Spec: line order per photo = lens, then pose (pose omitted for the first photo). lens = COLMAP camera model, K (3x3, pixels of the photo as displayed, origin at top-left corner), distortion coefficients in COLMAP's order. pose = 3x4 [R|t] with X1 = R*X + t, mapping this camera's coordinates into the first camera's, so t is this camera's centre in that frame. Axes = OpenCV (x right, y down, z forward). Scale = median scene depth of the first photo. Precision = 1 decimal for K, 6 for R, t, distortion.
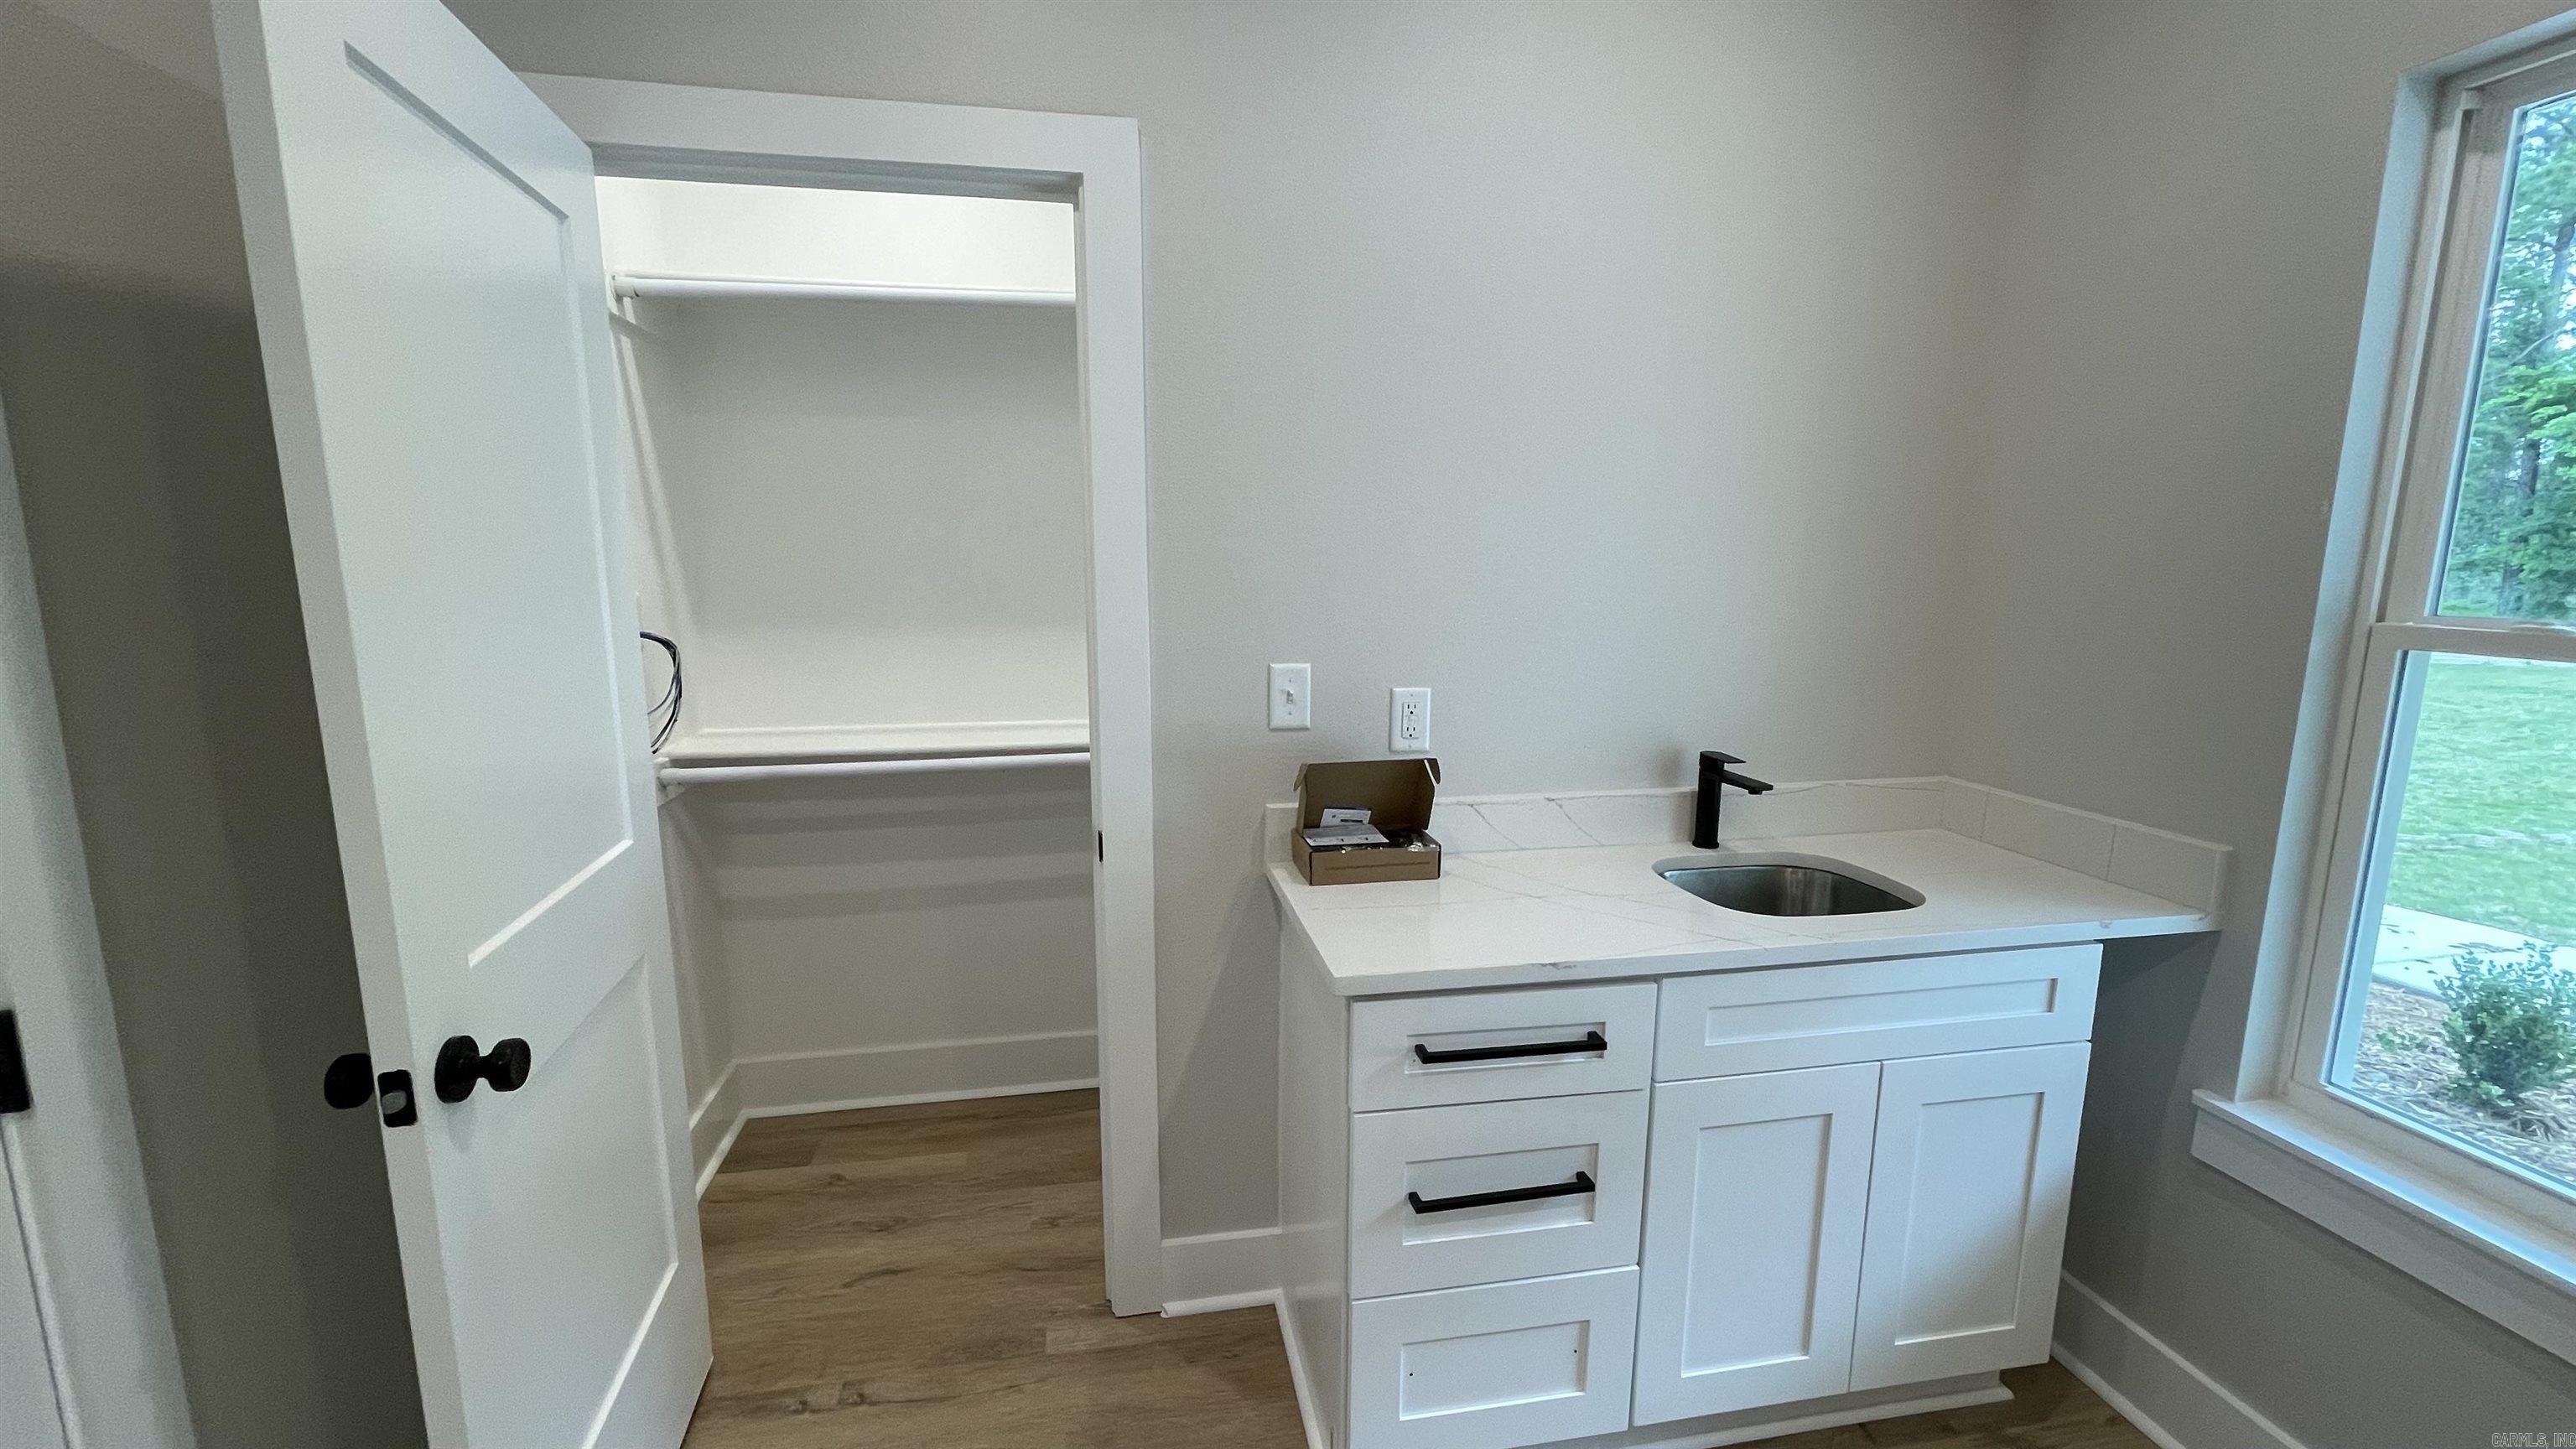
lens RADIAL K [[1048.4, 0, 1283.5], [0, 1048.4, 735.1], [0, 0, 1]] dist [-0.001771, -0.000405]
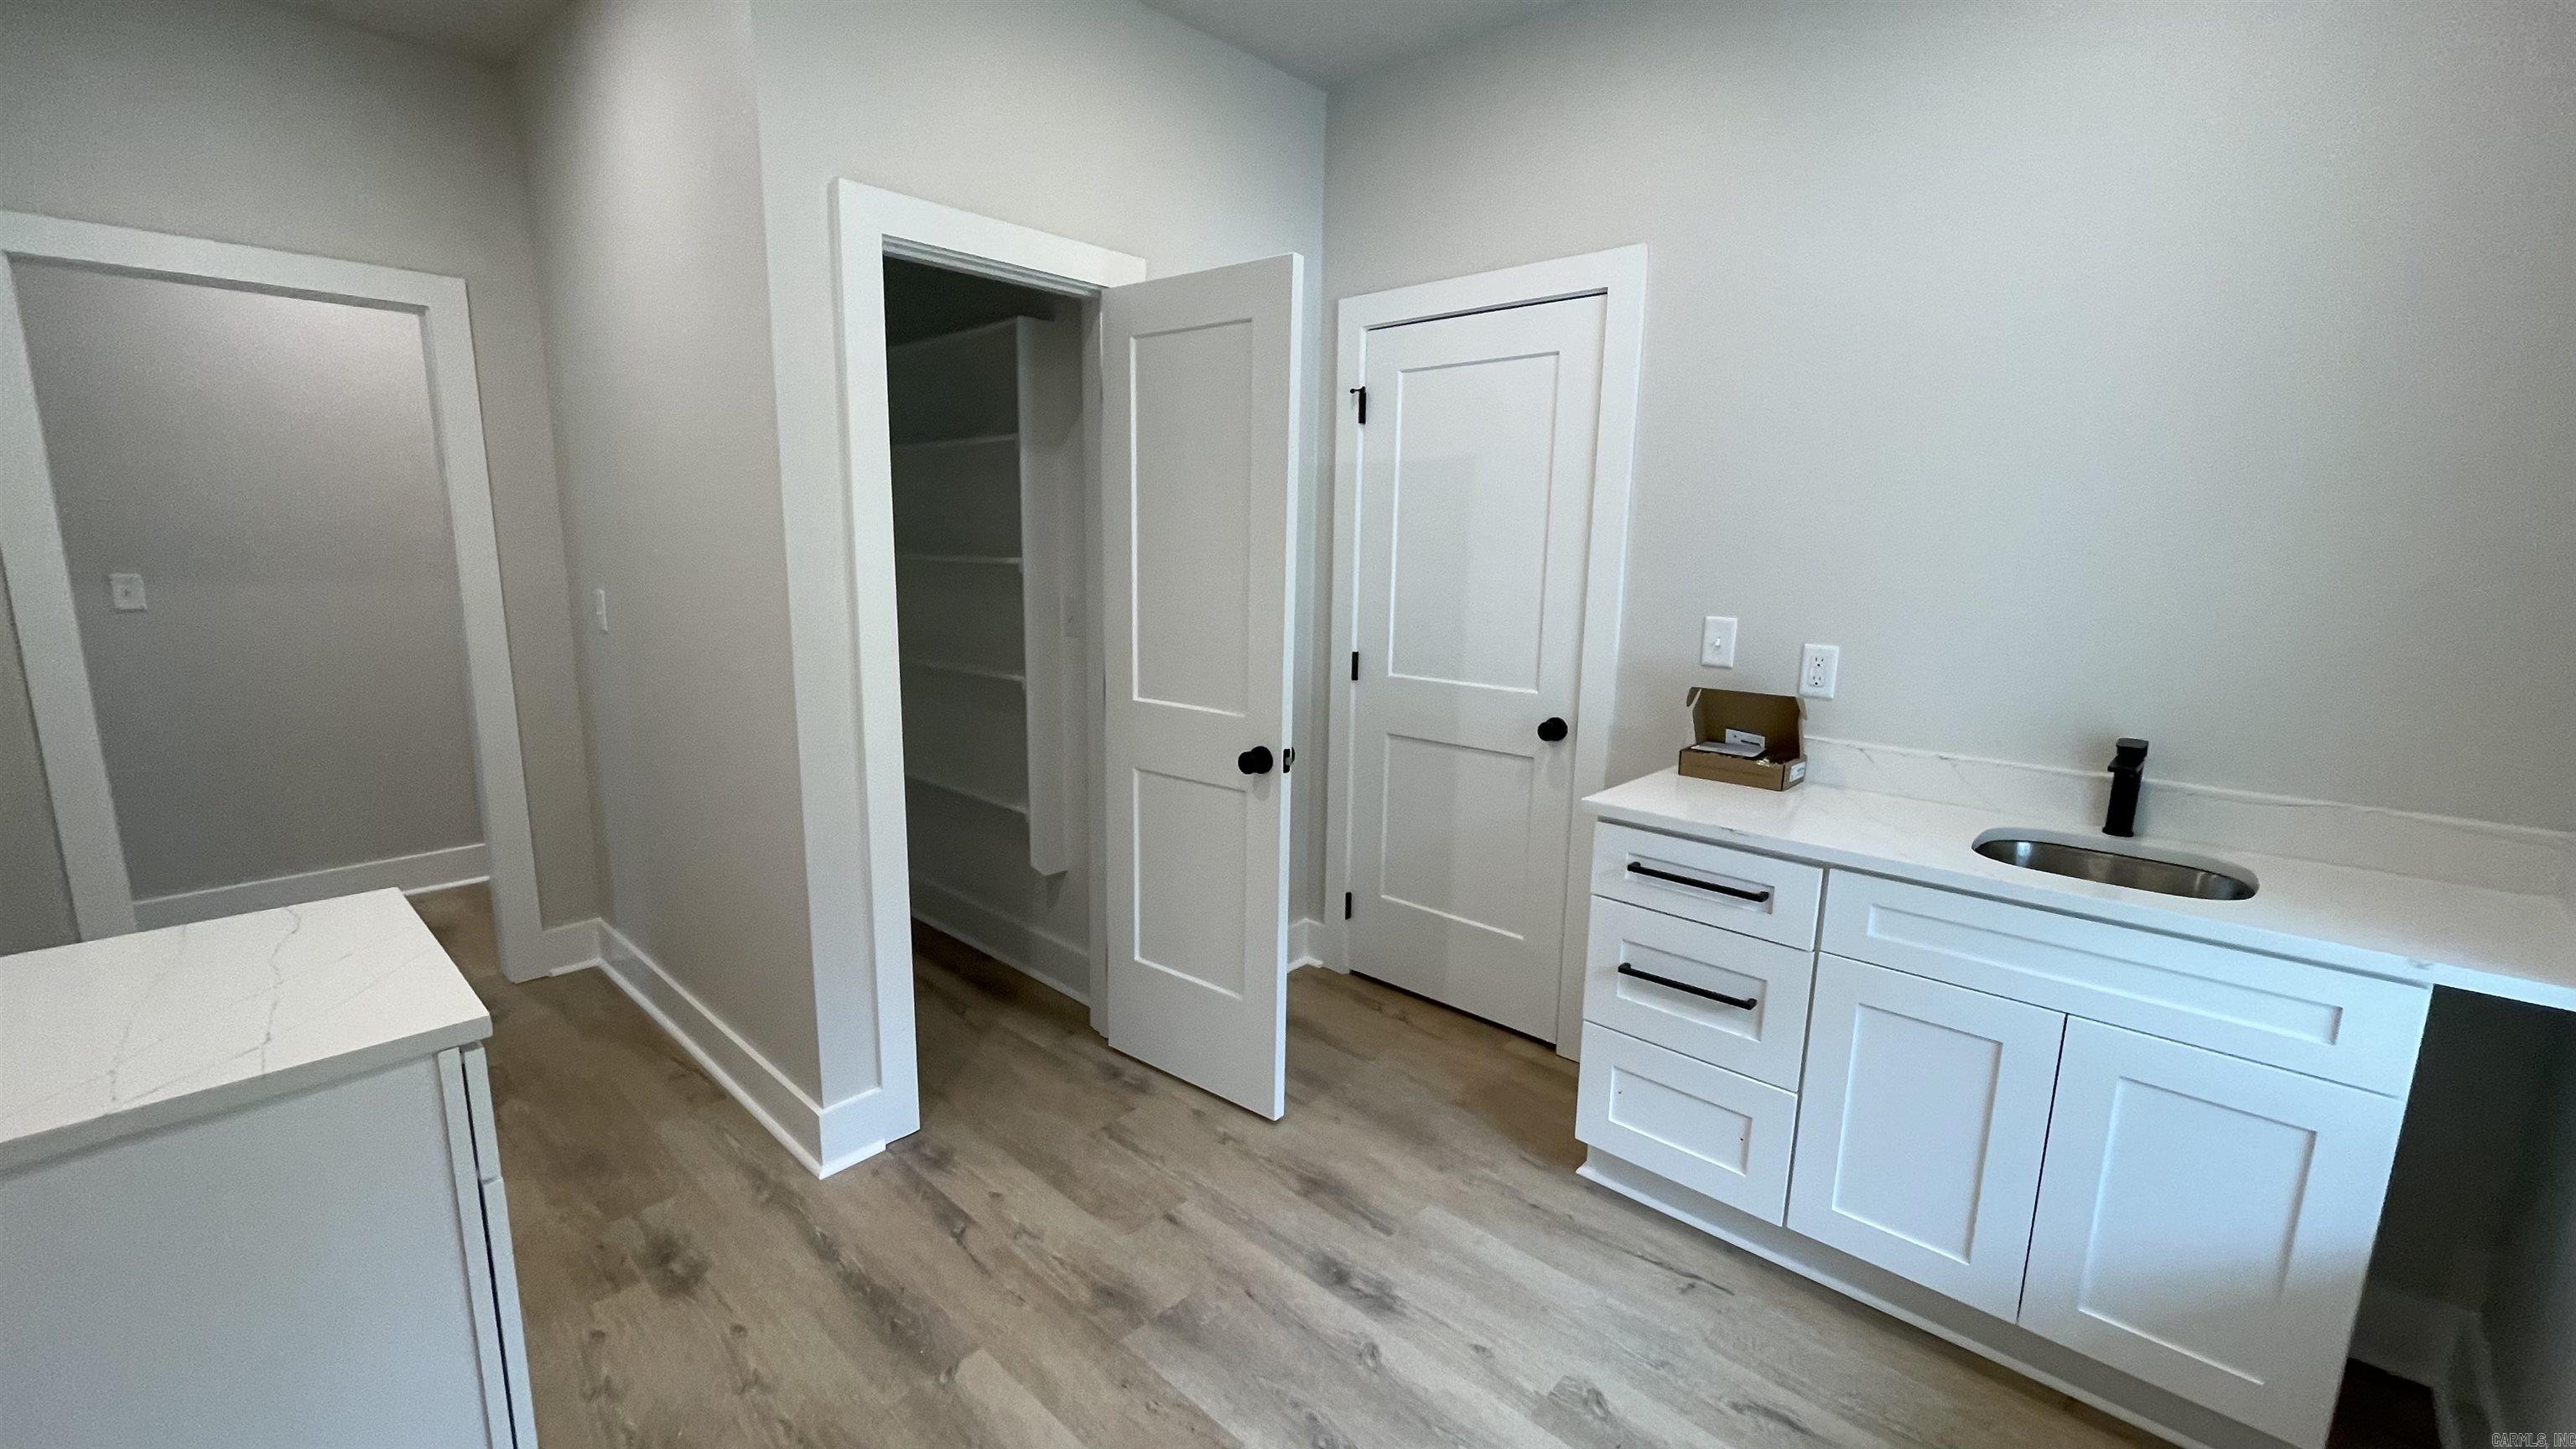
lens RADIAL K [[1048.4, 0, 1283.5], [0, 1048.4, 735.1], [0, 0, 1]] dist [-0.001771, -0.000405]
pose [[0.595976, 0.154220, -0.788054, 0.853217], [-0.147262, 0.985731, 0.081536, 0.060514], [0.789384, 0.067457, 0.610183, -0.281963]]
